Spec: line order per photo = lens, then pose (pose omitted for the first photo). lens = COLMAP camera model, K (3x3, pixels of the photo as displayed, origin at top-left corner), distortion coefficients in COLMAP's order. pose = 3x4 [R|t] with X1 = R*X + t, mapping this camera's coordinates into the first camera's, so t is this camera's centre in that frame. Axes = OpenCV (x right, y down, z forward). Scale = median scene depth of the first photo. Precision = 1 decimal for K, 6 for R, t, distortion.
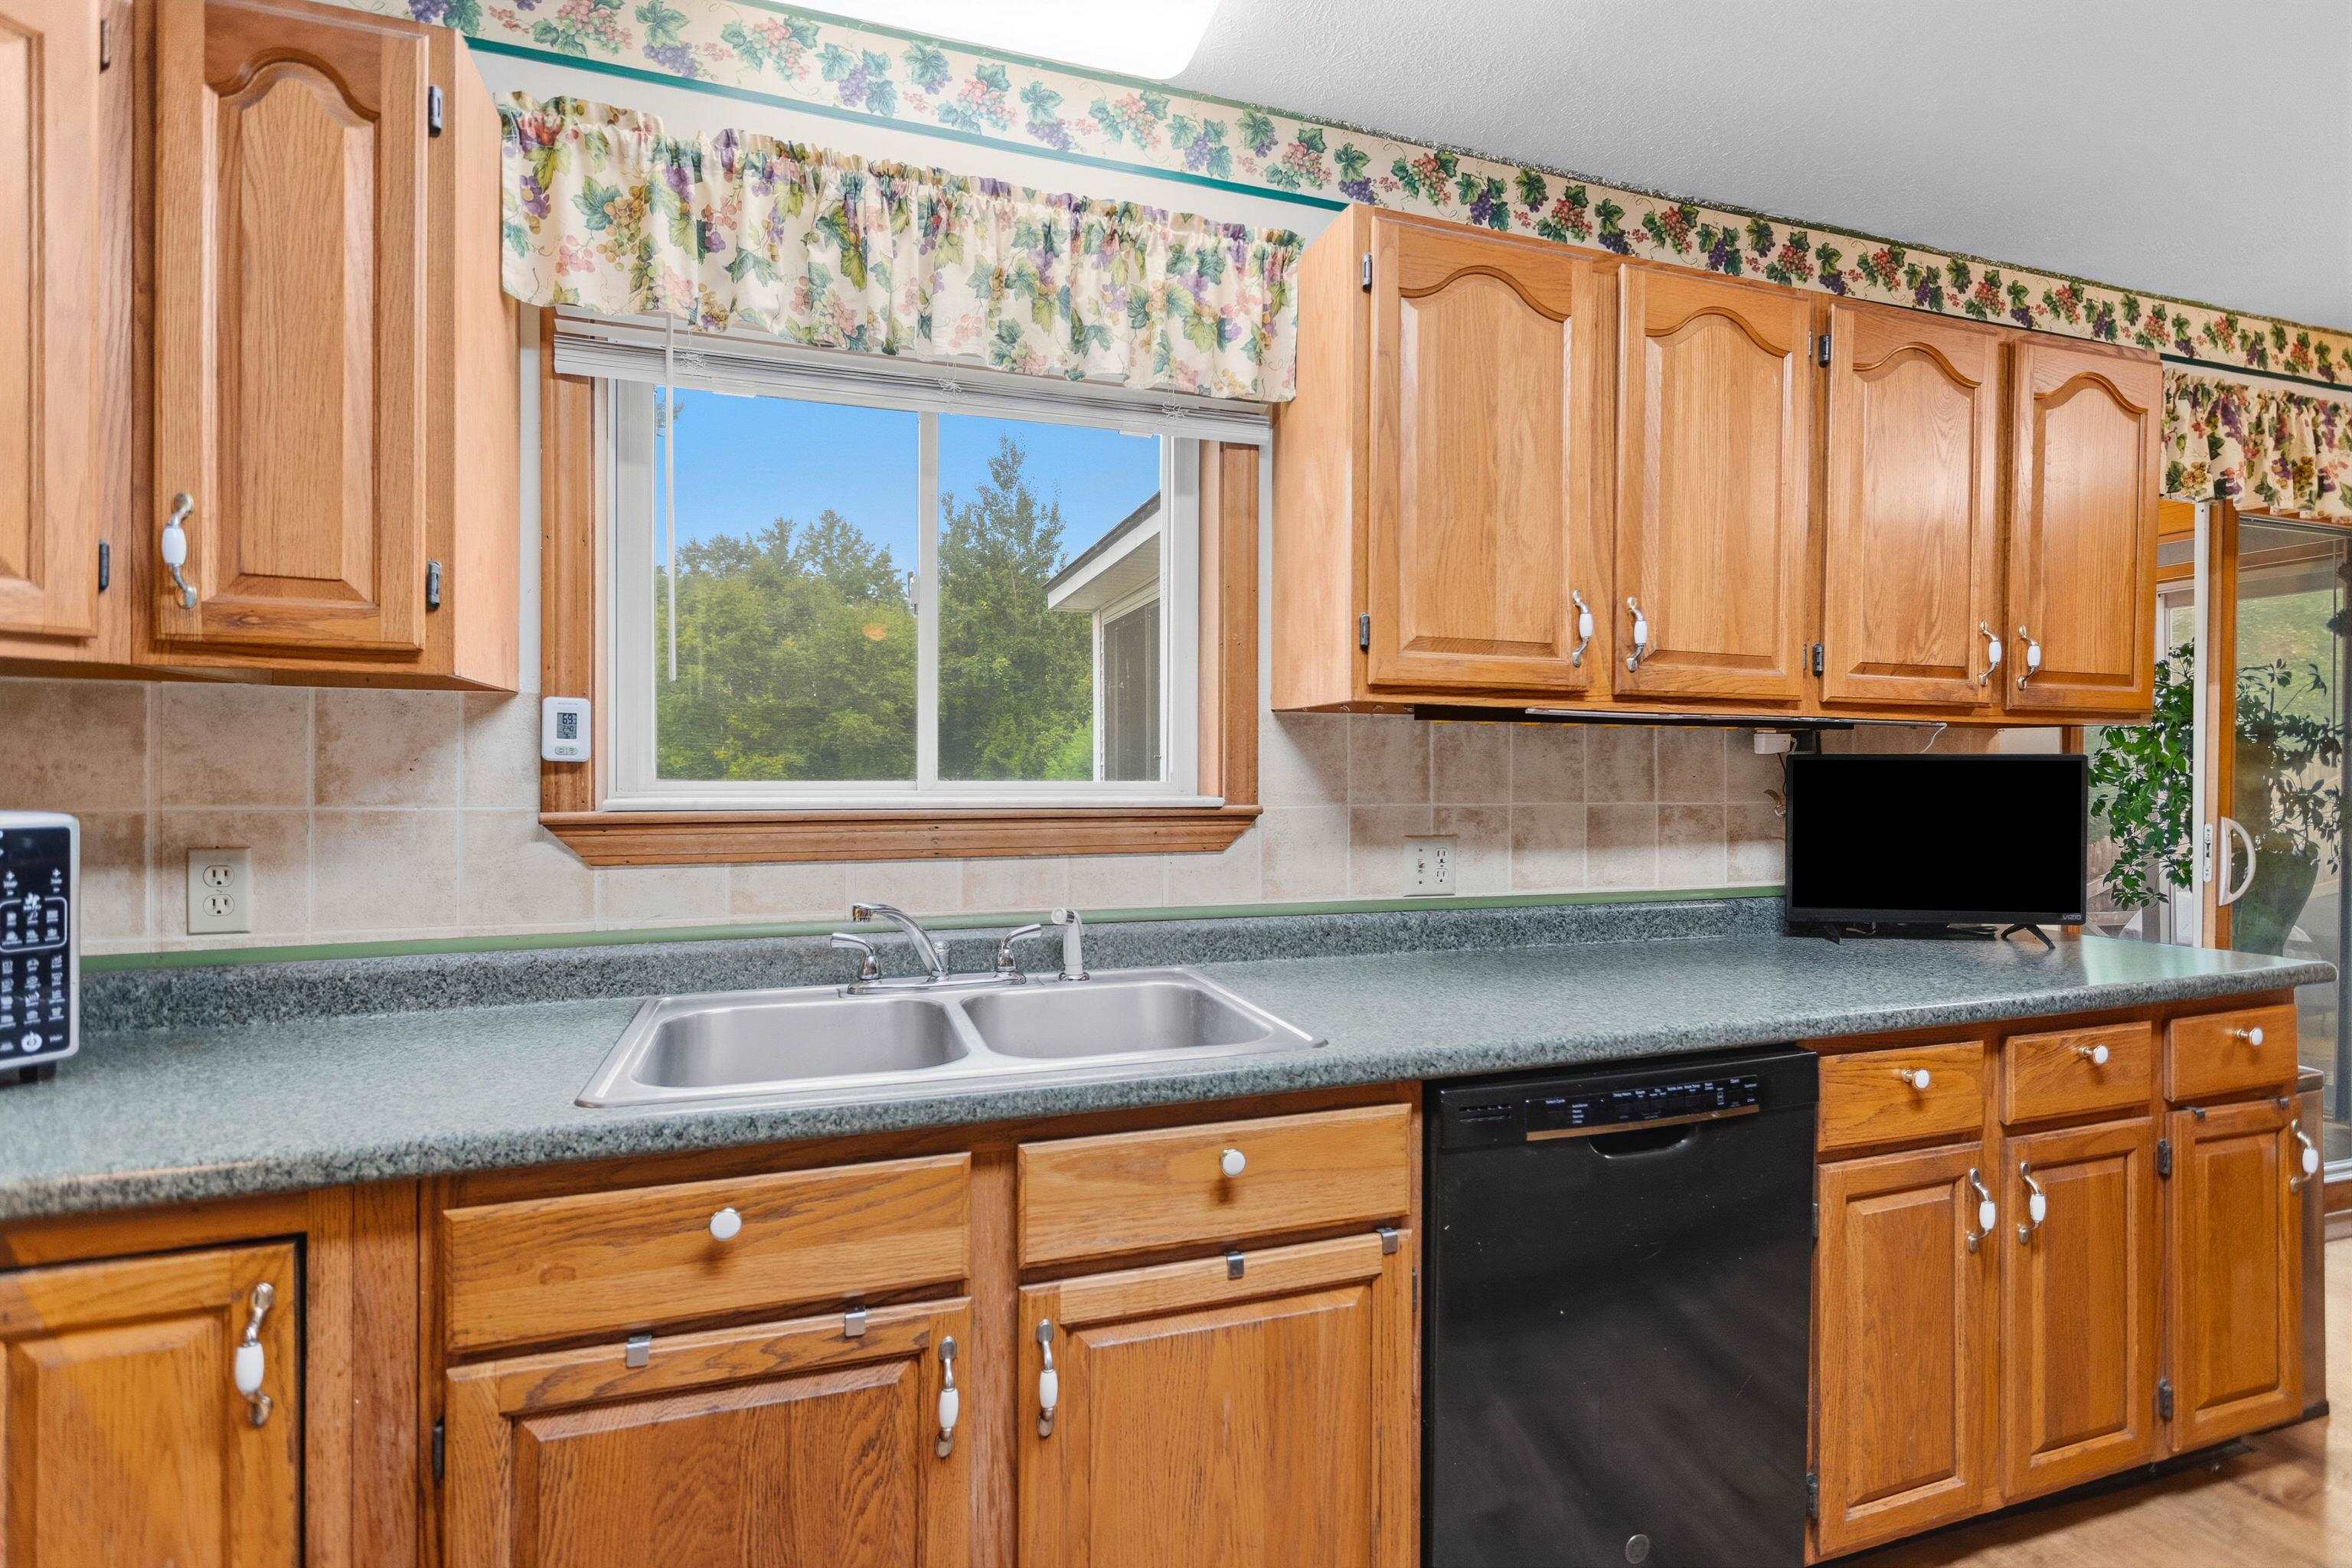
lens RADIAL K [[1093.7, 0, 1181.4], [0, 1093.7, 775.5], [0, 0, 1]] dist [-0.001075, 0.000258]
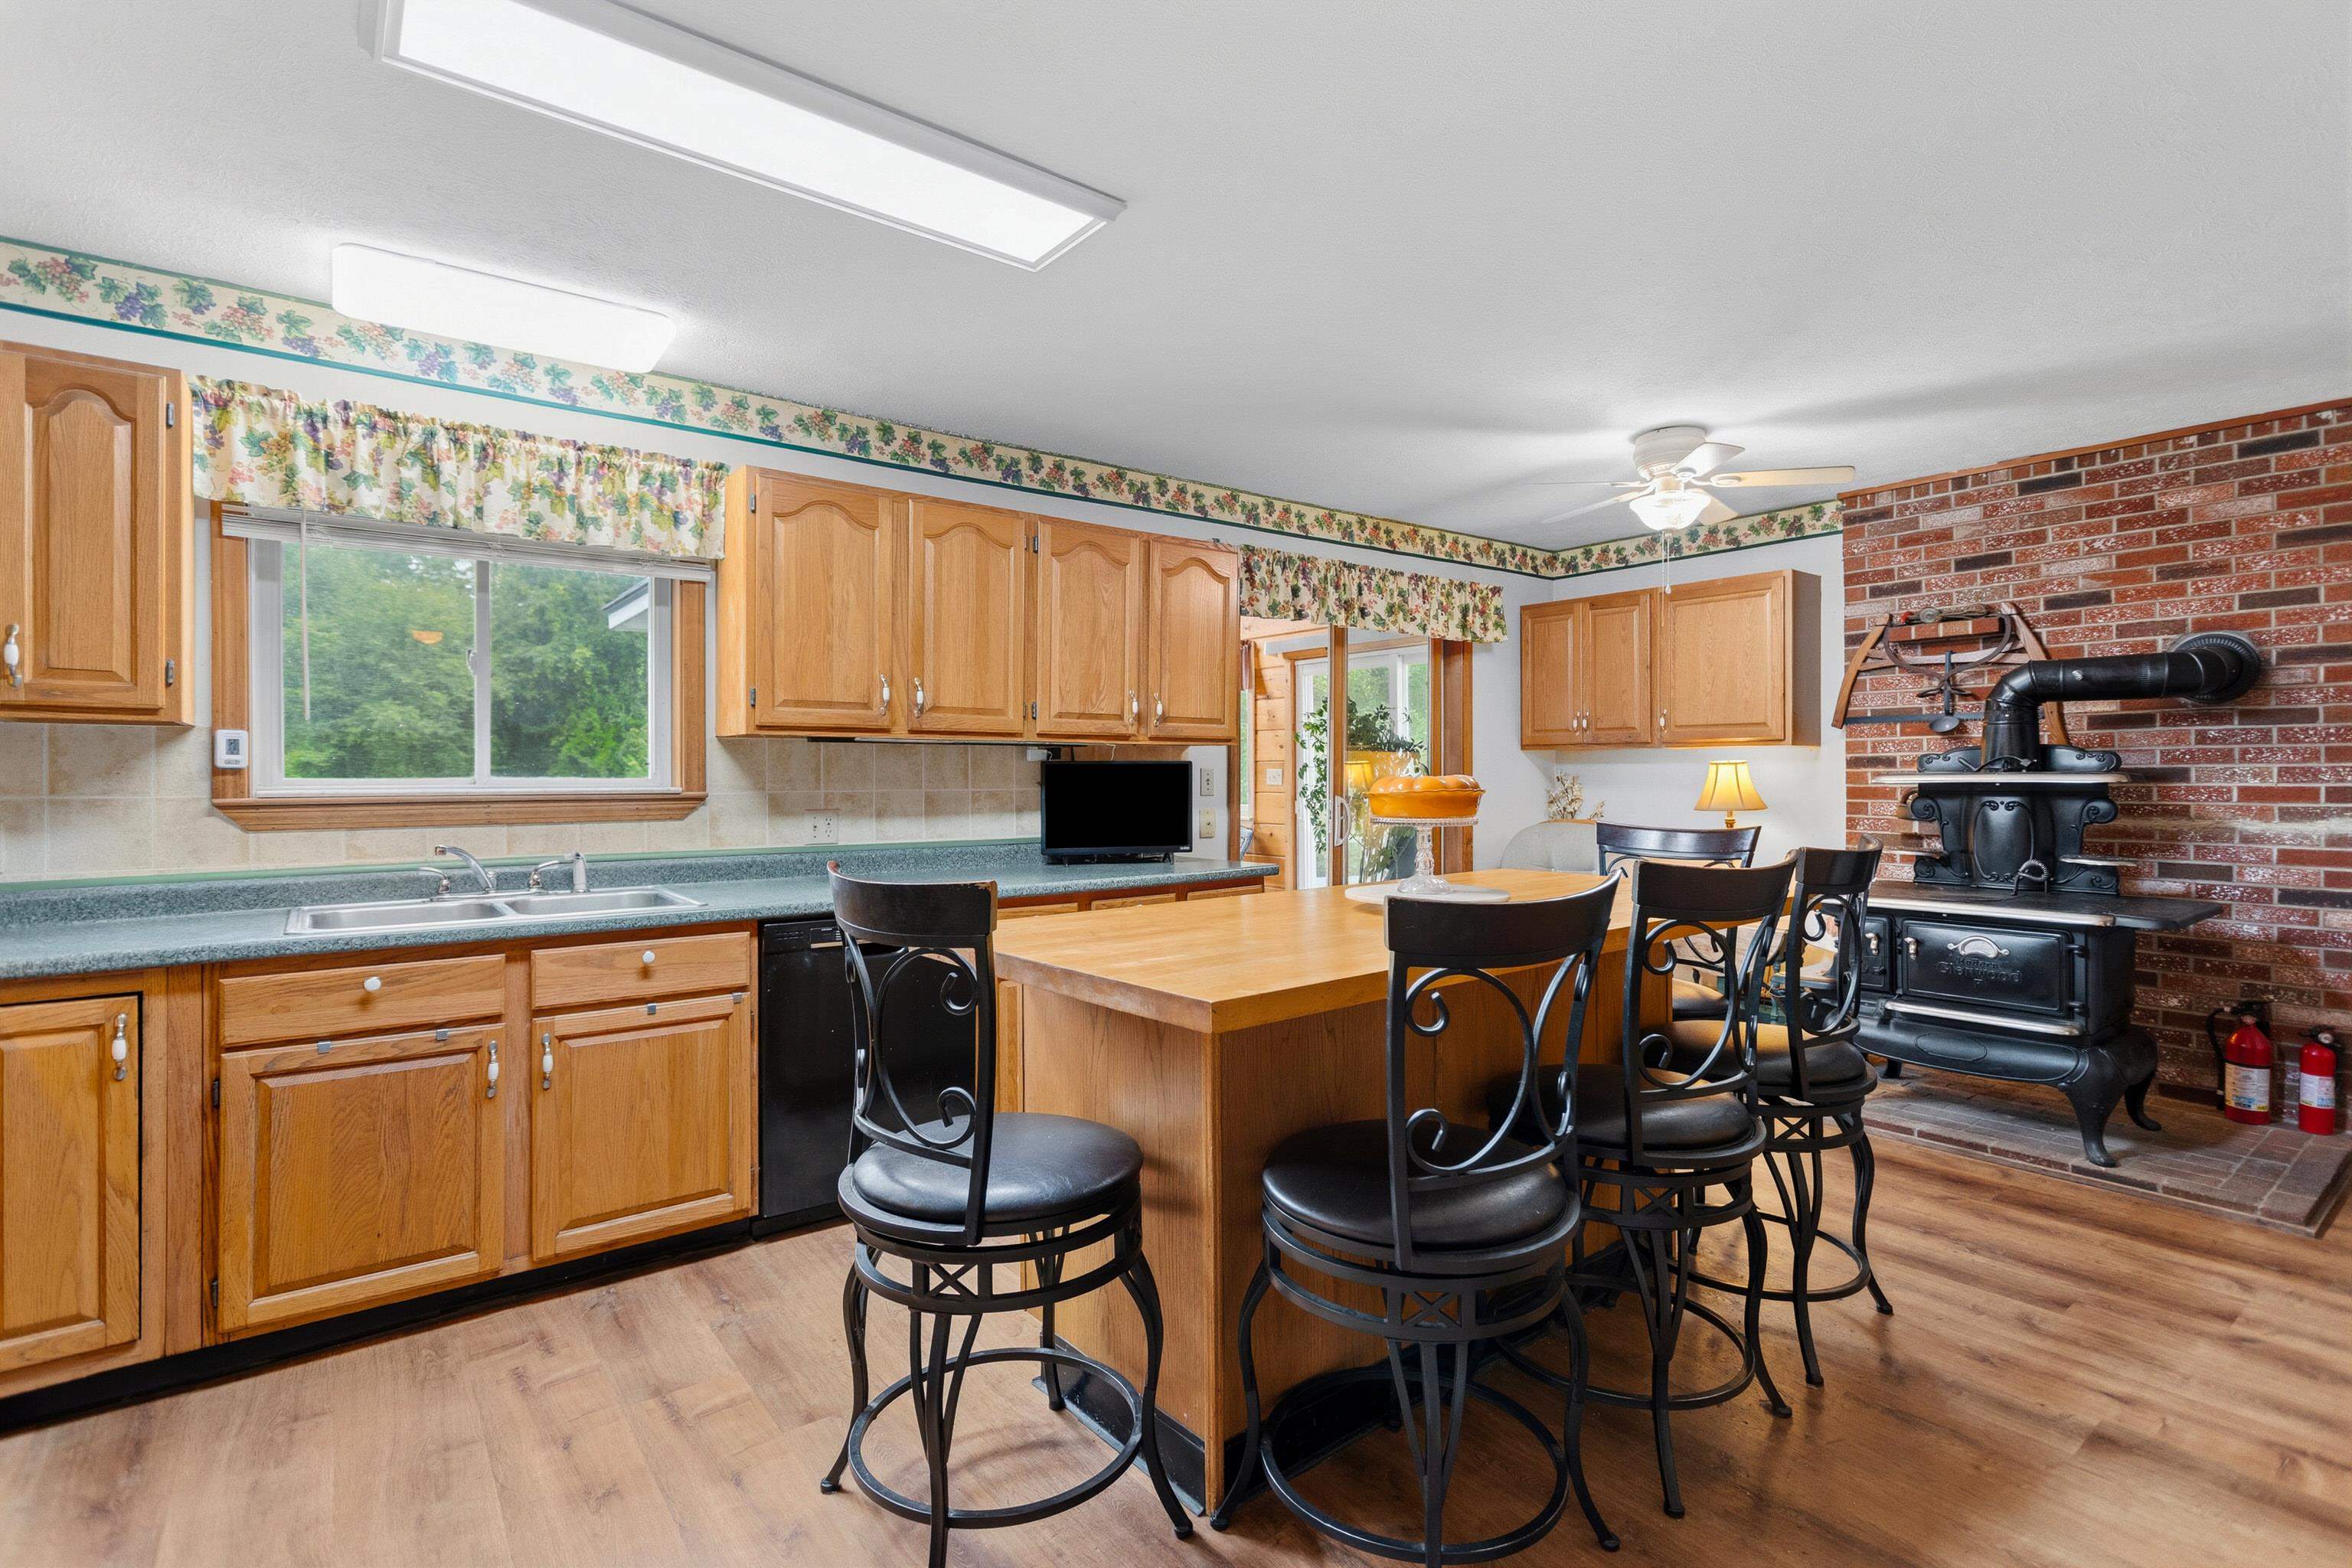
lens RADIAL K [[1057.8, 0, 1148.5], [0, 1057.8, 773.0], [0, 0, 1]] dist [0.005429, 0.000785]
pose [[0.946524, -0.004624, 0.322599, 0.232995], [0.005171, 0.999986, -0.000838, 0.003055], [-0.322591, 0.002462, 0.946535, -0.962359]]
